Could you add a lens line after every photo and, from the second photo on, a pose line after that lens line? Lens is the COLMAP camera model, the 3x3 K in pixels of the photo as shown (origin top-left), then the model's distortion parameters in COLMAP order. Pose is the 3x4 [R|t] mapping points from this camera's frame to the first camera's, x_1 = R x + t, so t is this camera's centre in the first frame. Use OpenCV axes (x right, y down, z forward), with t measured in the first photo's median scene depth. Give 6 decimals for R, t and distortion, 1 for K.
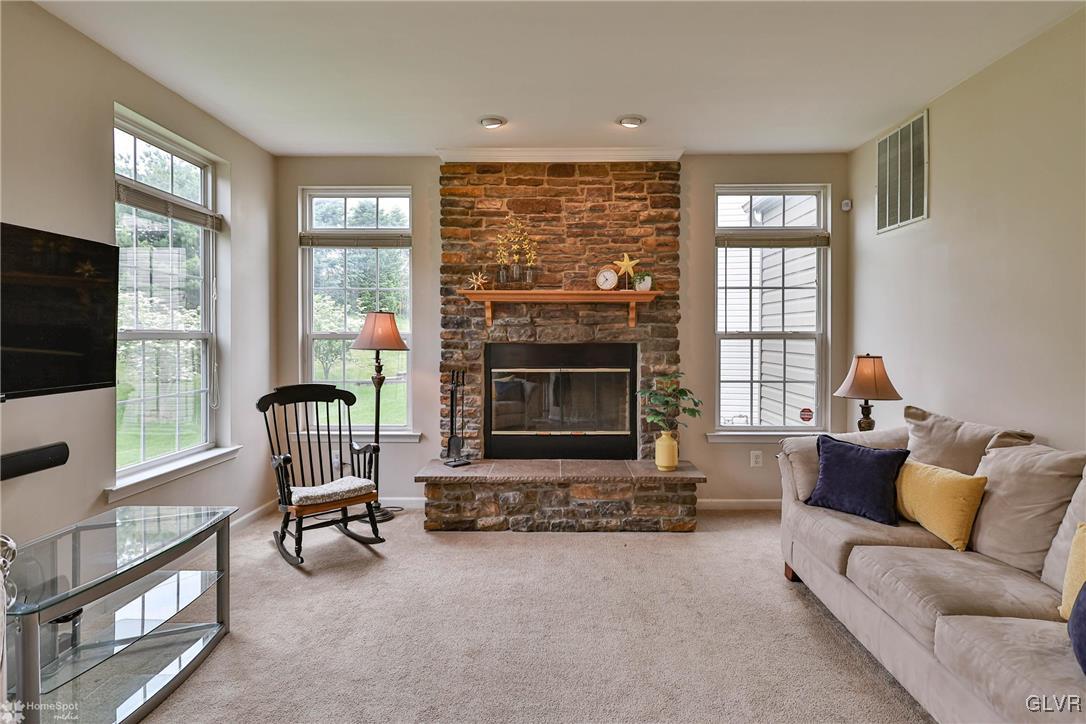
lens RADIAL K [[574.2, 0, 545.6], [0, 574.2, 334.0], [0, 0, 1]] dist [-0.002113, -0.000323]
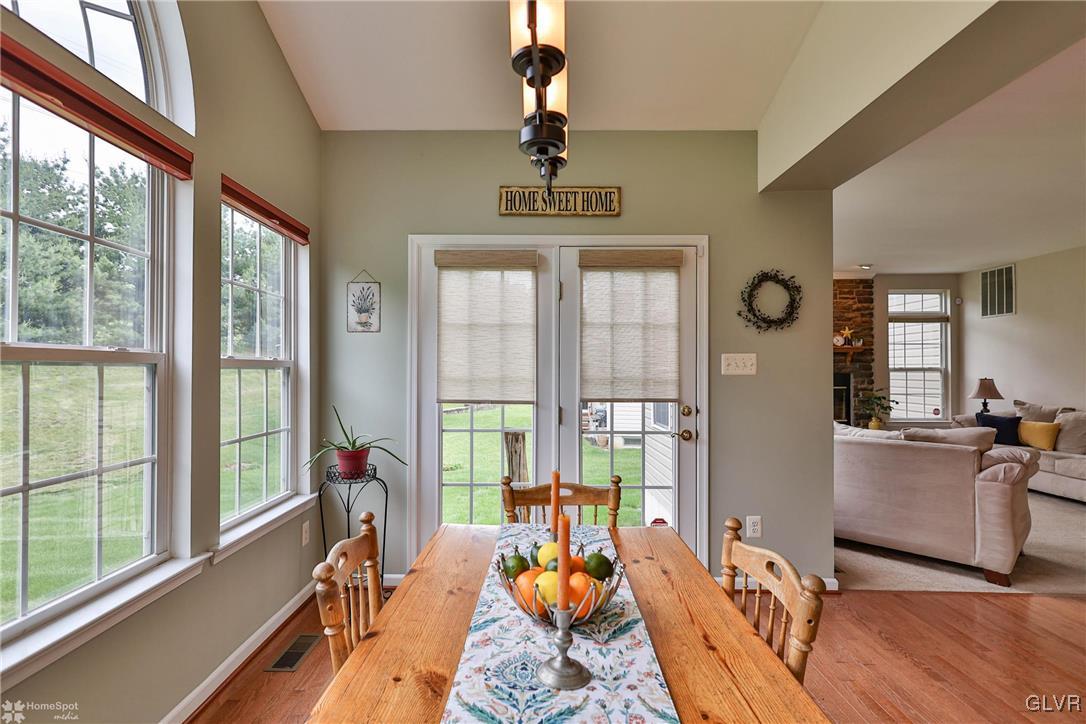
lens RADIAL K [[540.3, 0, 543.0], [0, 540.3, 362.0], [0, 0, 1]] dist [0.001518, 0.000411]
pose [[0.999985, 0.000991, 0.005418, -0.882941], [-0.000904, 0.999871, -0.016034, 0.007919], [-0.005433, 0.016029, 0.999857, -0.802587]]
